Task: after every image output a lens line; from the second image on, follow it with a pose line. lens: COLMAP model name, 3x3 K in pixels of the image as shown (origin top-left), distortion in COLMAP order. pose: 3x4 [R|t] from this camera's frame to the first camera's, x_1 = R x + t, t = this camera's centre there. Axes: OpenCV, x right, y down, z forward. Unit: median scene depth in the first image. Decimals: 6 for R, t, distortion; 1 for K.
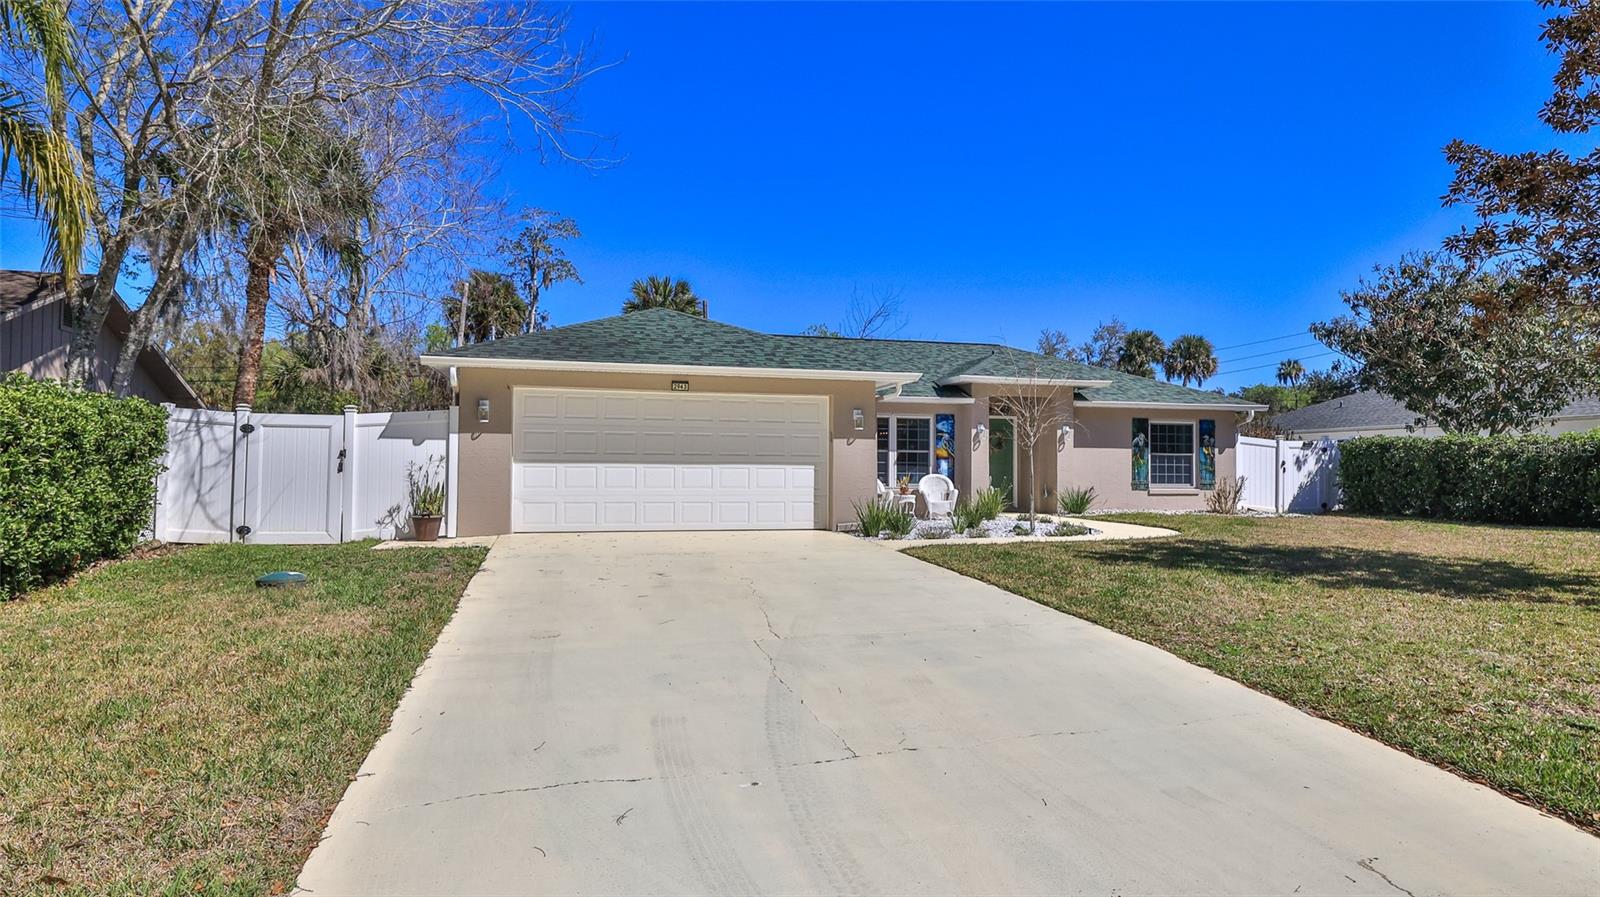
lens RADIAL K [[855.0, 0, 800.0], [0, 855.0, 448.5], [0, 0, 1]] dist [-0.005042, -0.000385]
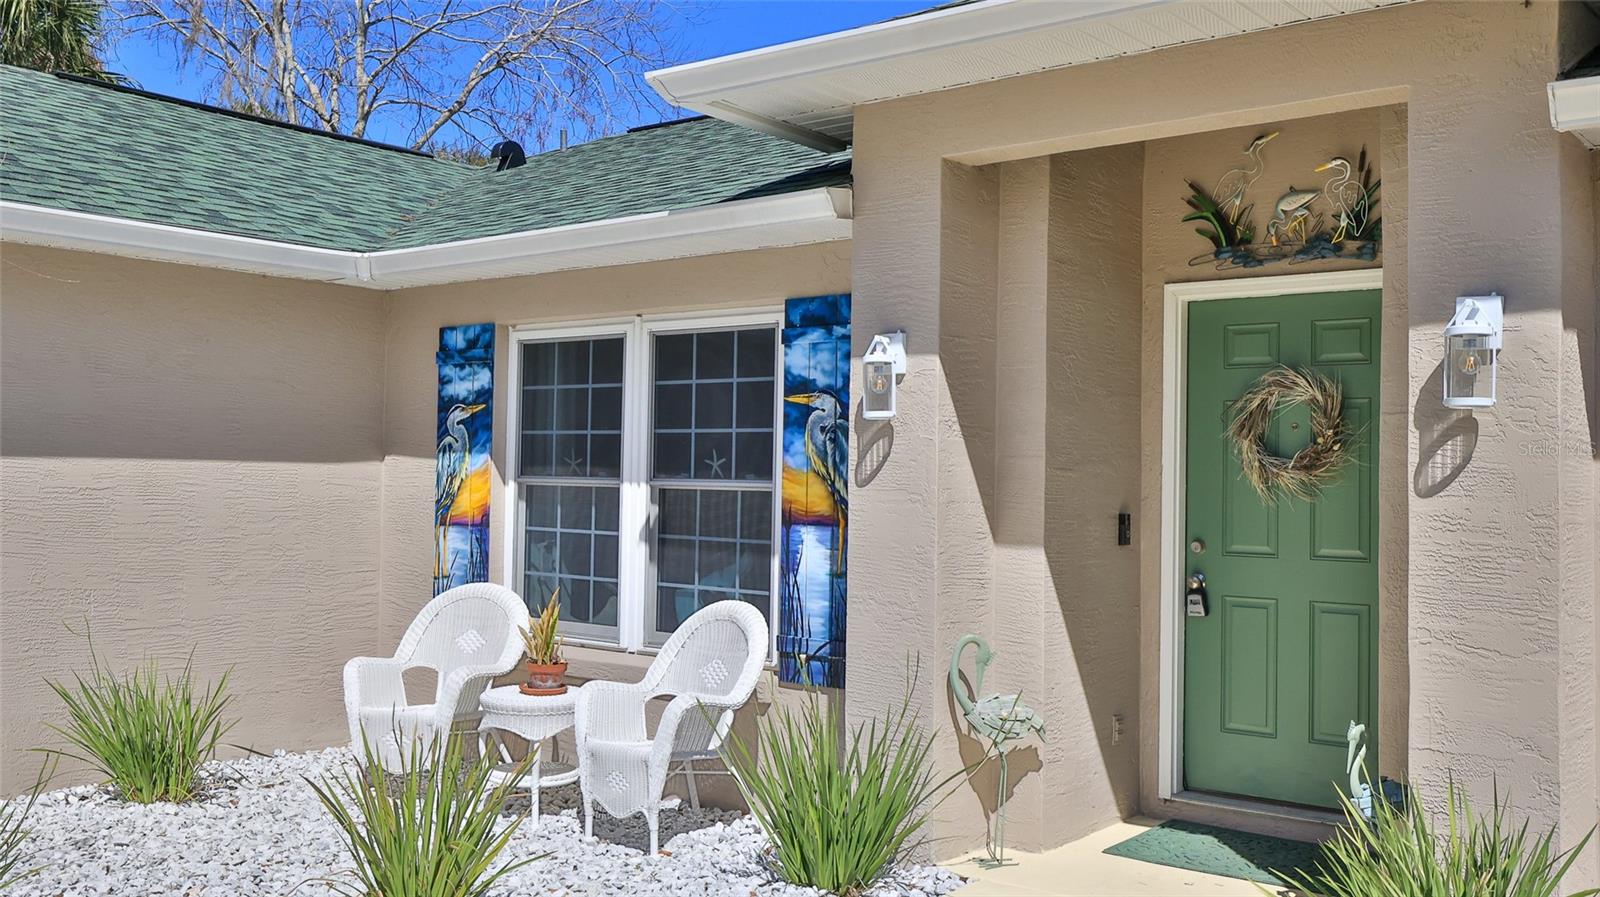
lens RADIAL K [[1432.9, 0, 800.0], [0, 1432.9, 448.5], [0, 0, 1]] dist [0.003159, -0.001384]
pose [[0.613460, -0.011889, -0.789637, 0.403193], [0.009190, 0.999926, -0.007915, -0.002476], [0.789673, -0.002401, 0.613524, 0.757550]]
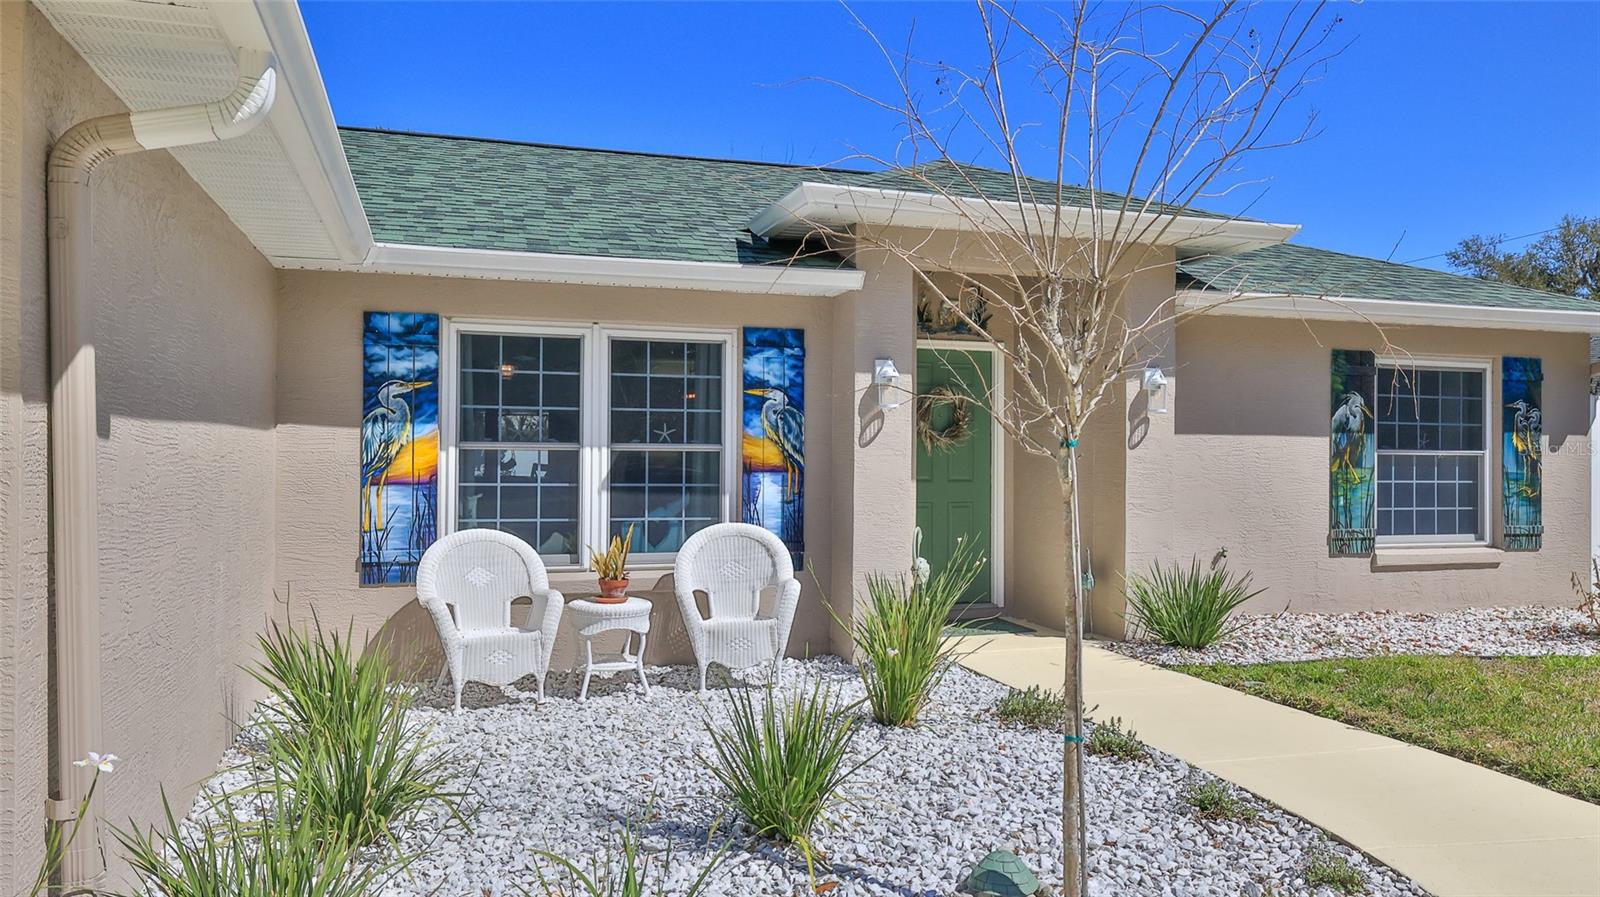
lens RADIAL K [[1133.2, 0, 800.0], [0, 1133.2, 448.5], [0, 0, 1]] dist [-0.002713, 0.003355]
pose [[0.997832, -0.000144, 0.065814, 0.144878], [-0.001111, 0.999818, 0.019024, -0.003891], [-0.065804, -0.019056, 0.997651, 0.560619]]
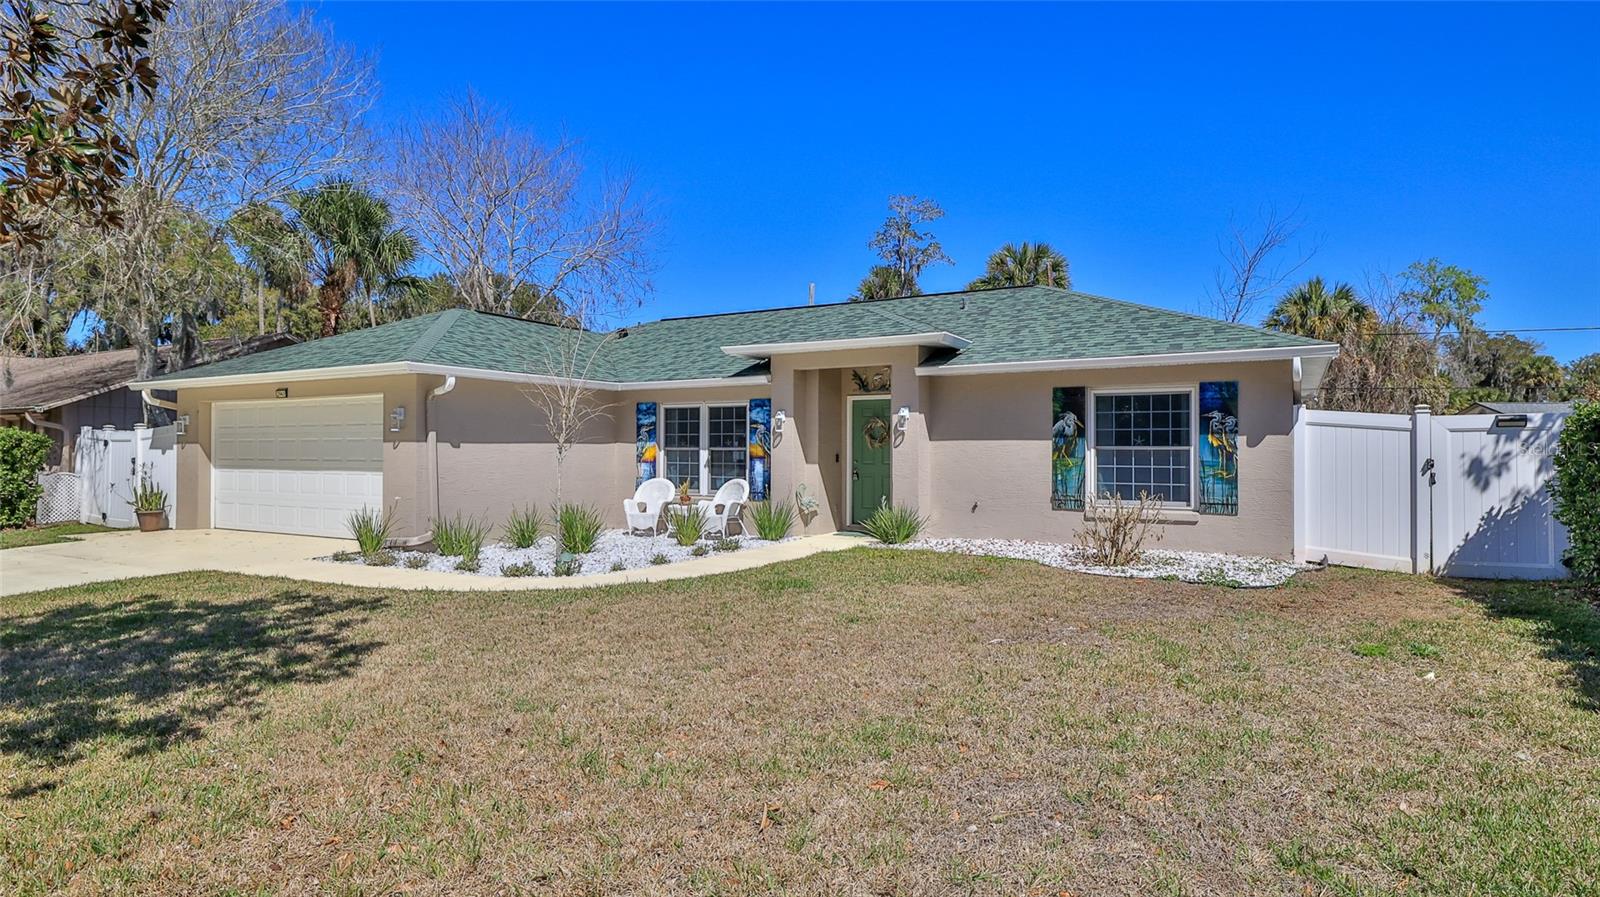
lens RADIAL K [[855.0, 0, 800.0], [0, 855.0, 448.5], [0, 0, 1]] dist [-0.005042, -0.000385]
pose [[0.730121, -0.007868, -0.683273, 0.671950], [0.020812, 0.999726, 0.010727, -0.003680], [0.683001, -0.022052, 0.730085, 0.453664]]
